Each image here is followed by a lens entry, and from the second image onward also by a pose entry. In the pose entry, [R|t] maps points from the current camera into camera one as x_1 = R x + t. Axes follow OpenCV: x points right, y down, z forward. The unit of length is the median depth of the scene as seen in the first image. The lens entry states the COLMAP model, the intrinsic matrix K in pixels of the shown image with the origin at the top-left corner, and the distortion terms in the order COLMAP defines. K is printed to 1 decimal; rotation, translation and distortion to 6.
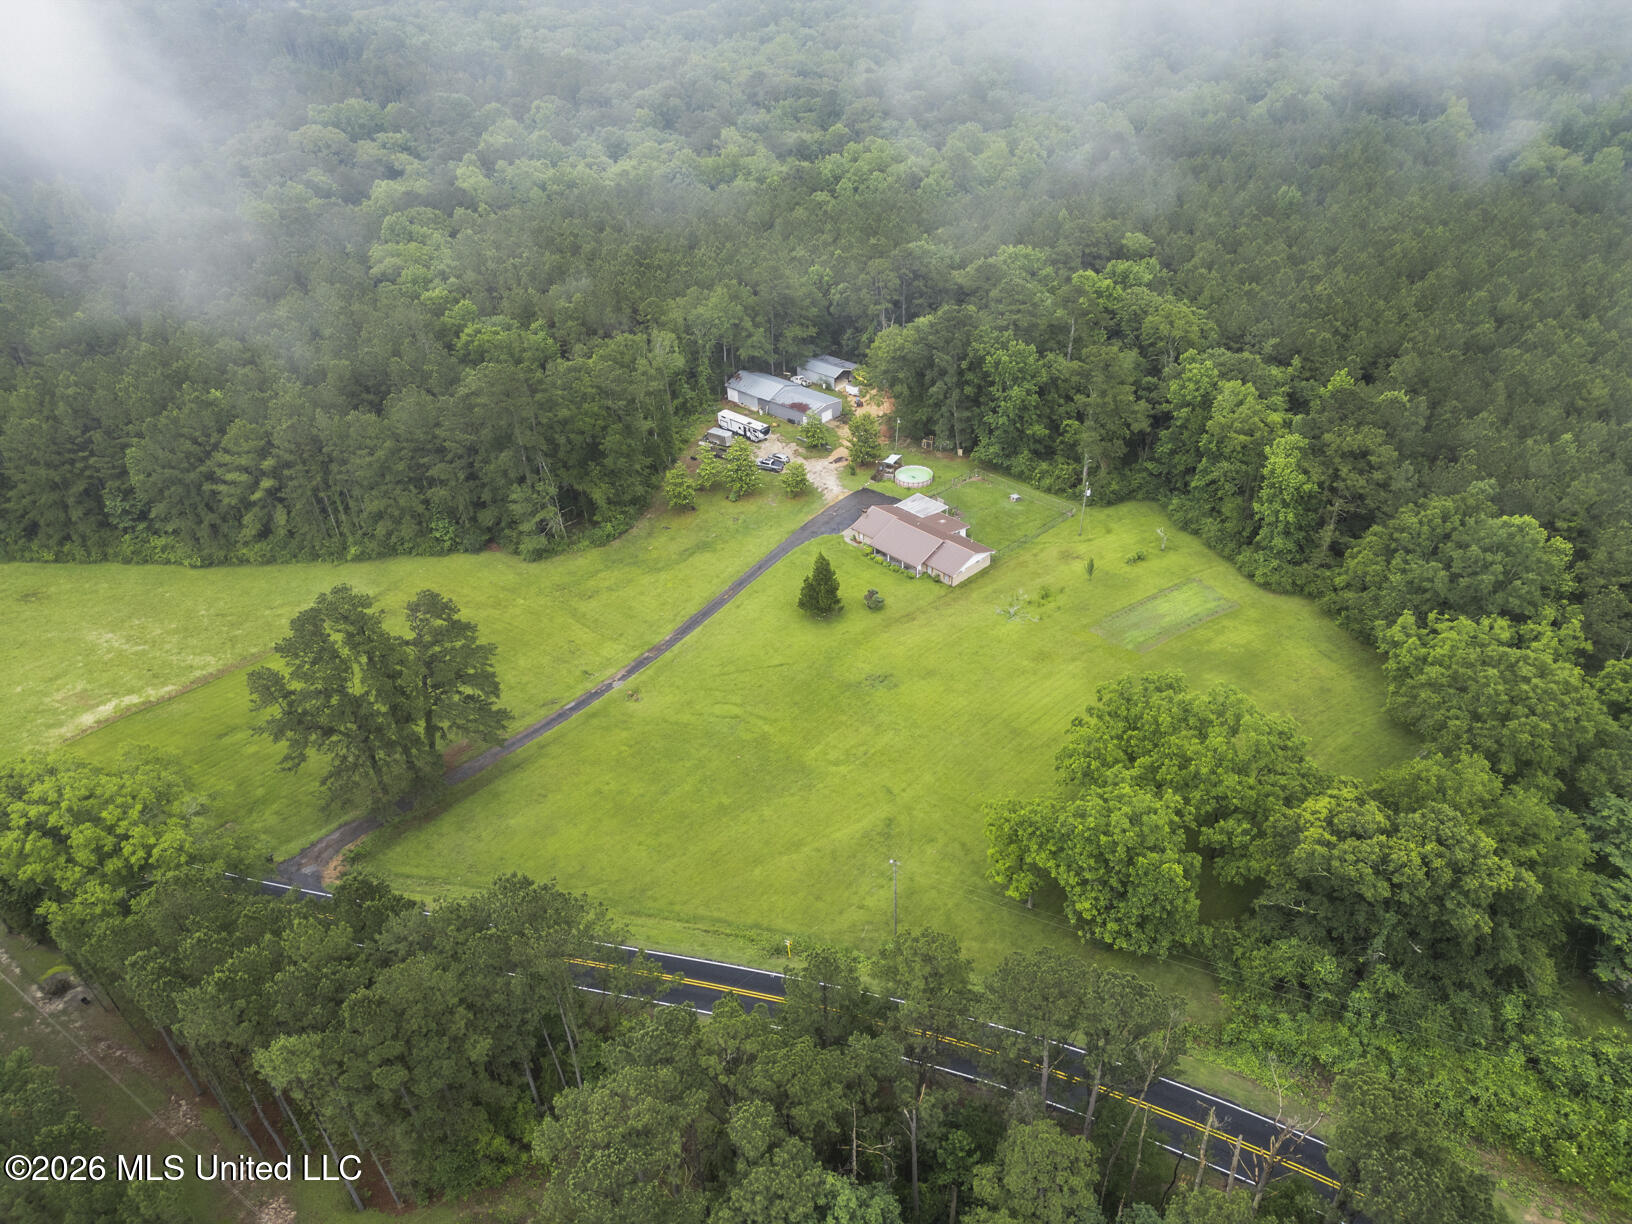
lens RADIAL K [[1131.9, 0, 816.0], [0, 1131.9, 612.0], [0, 0, 1]] dist [0.085022, -0.082196]
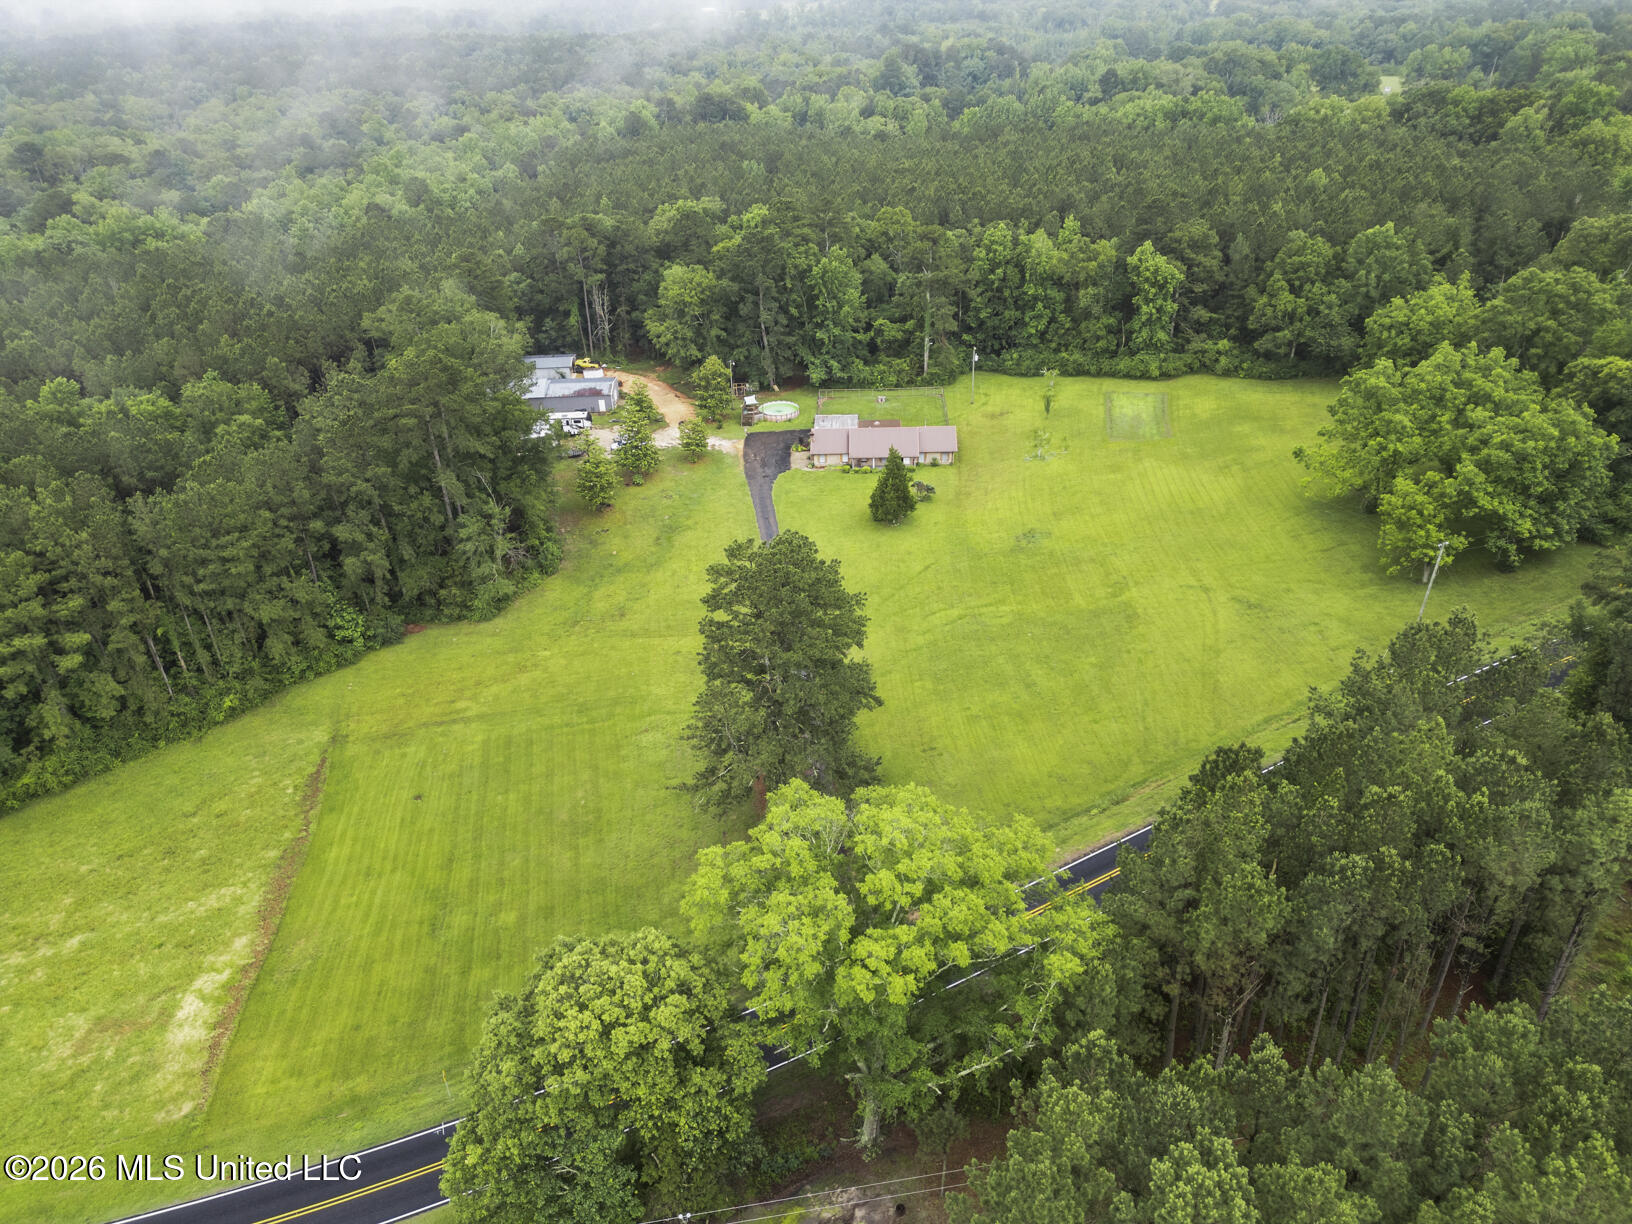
lens RADIAL K [[1131.9, 0, 816.0], [0, 1131.9, 612.0], [0, 0, 1]] dist [0.085022, -0.082196]
pose [[0.717752, -0.343022, 0.605944, -0.535108], [0.398715, 0.915910, 0.046207, 0.001955], [-0.570841, 0.208434, 0.794164, 0.280175]]
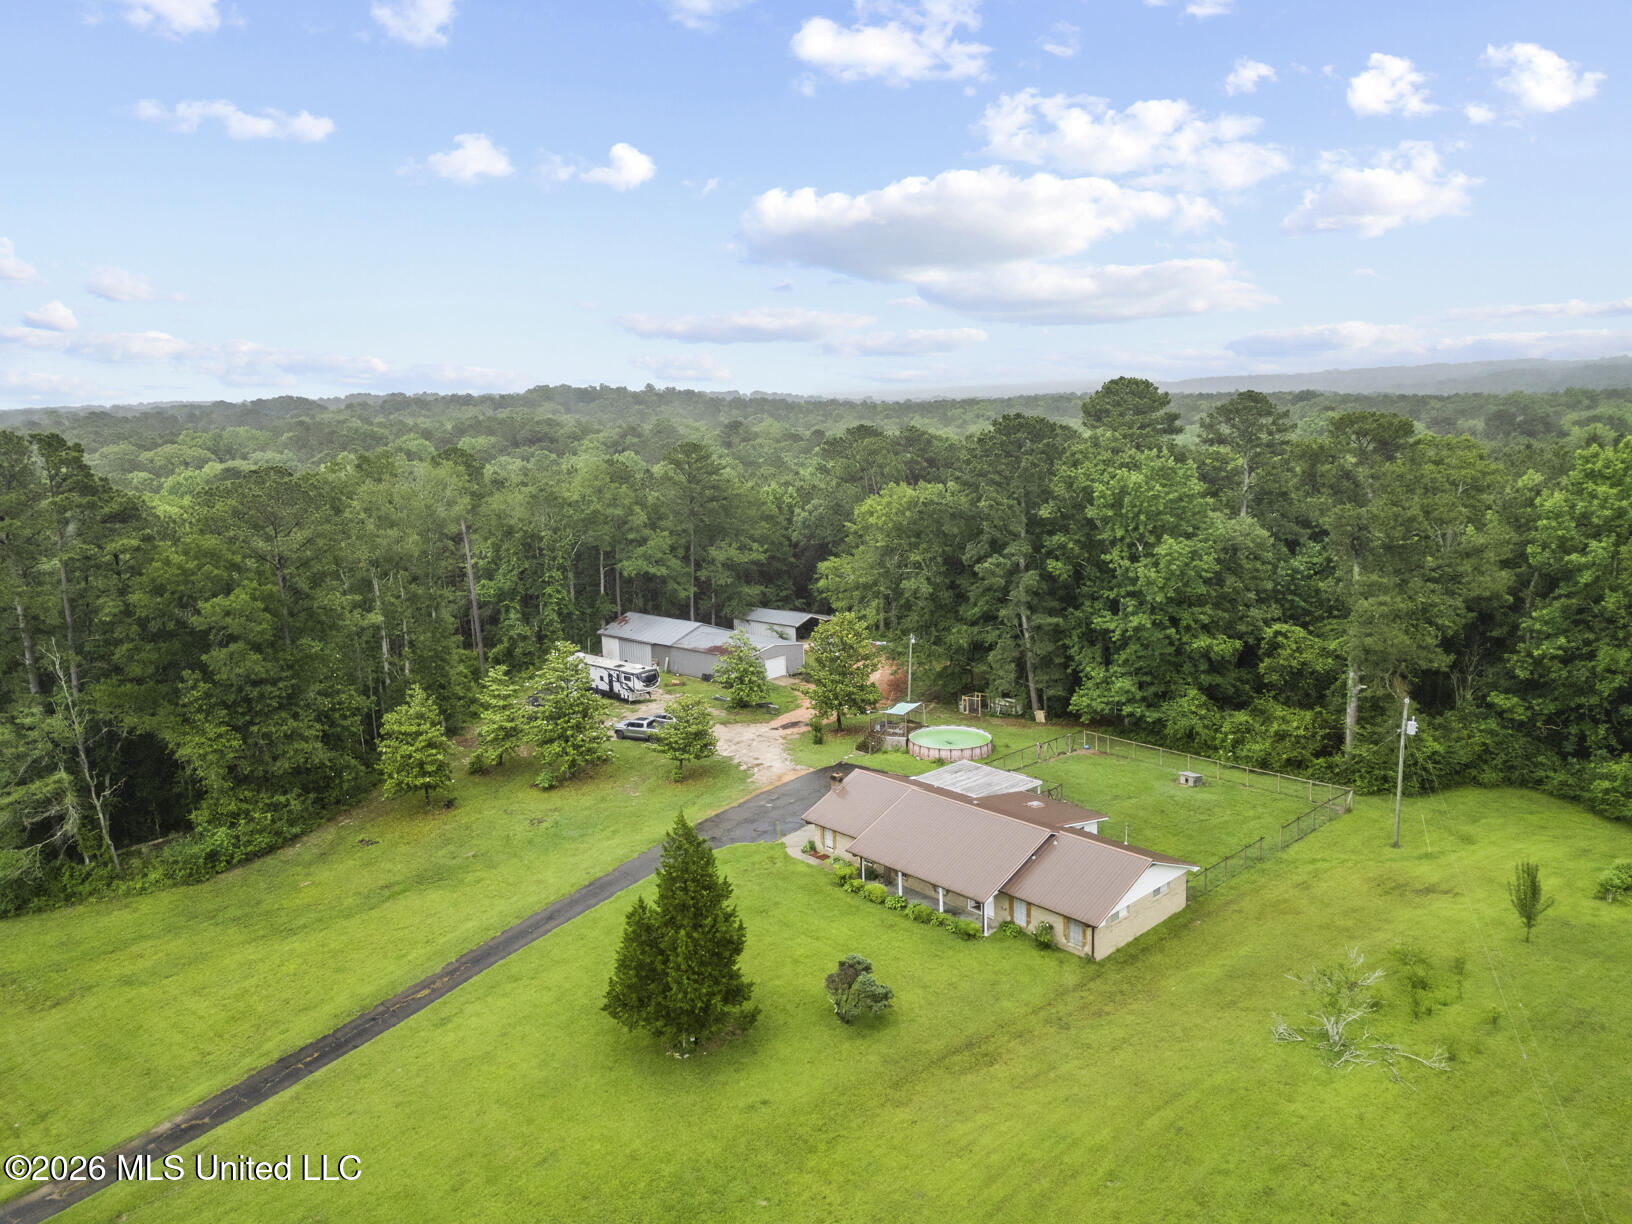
lens RADIAL K [[1131.9, 0, 816.0], [0, 1131.9, 612.0], [0, 0, 1]] dist [0.085022, -0.082196]
pose [[0.999976, 0.006218, -0.003212, 0.034381], [-0.006984, 0.915485, -0.402292, 0.017267], [0.000439, 0.402304, 0.915506, 0.577763]]
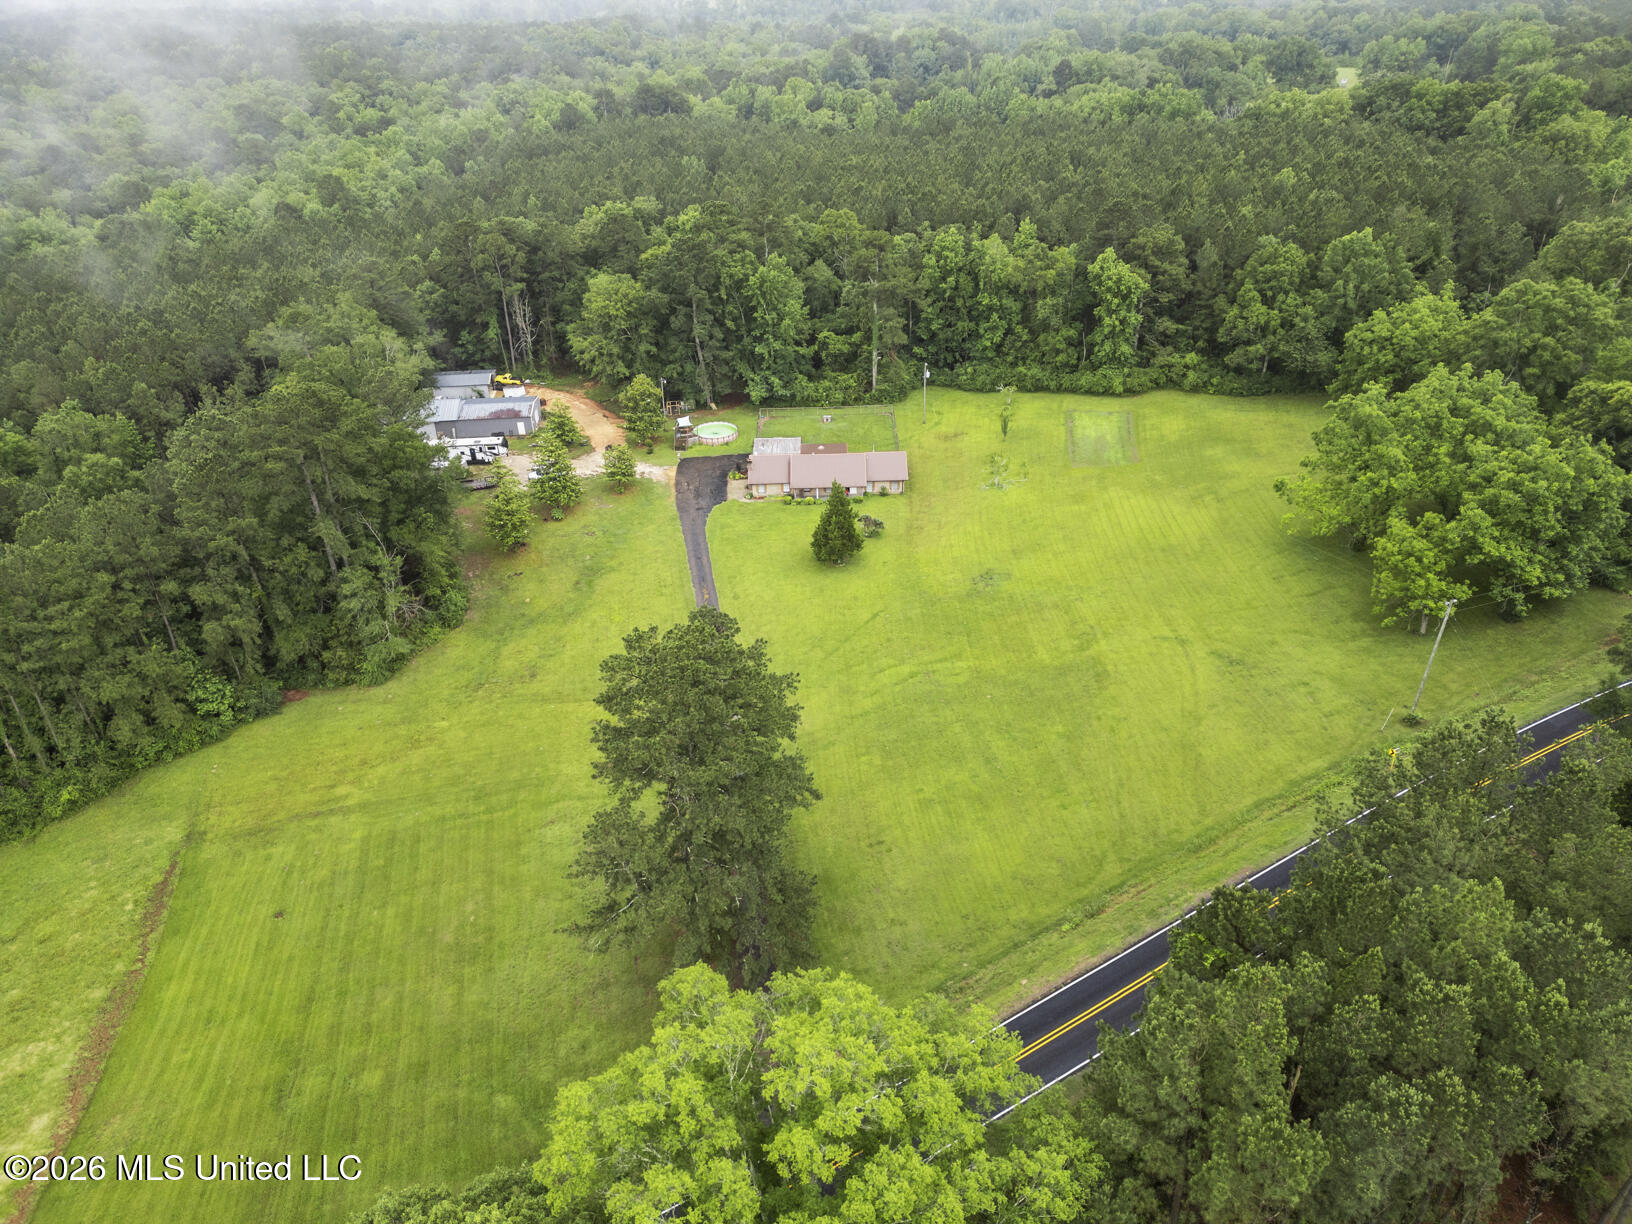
lens RADIAL K [[1131.9, 0, 816.0], [0, 1131.9, 612.0], [0, 0, 1]] dist [0.085022, -0.082196]
pose [[0.691941, -0.357856, 0.627022, -0.466359], [0.410391, 0.909504, 0.066194, -0.021881], [-0.593967, 0.211522, 0.776184, 0.322780]]
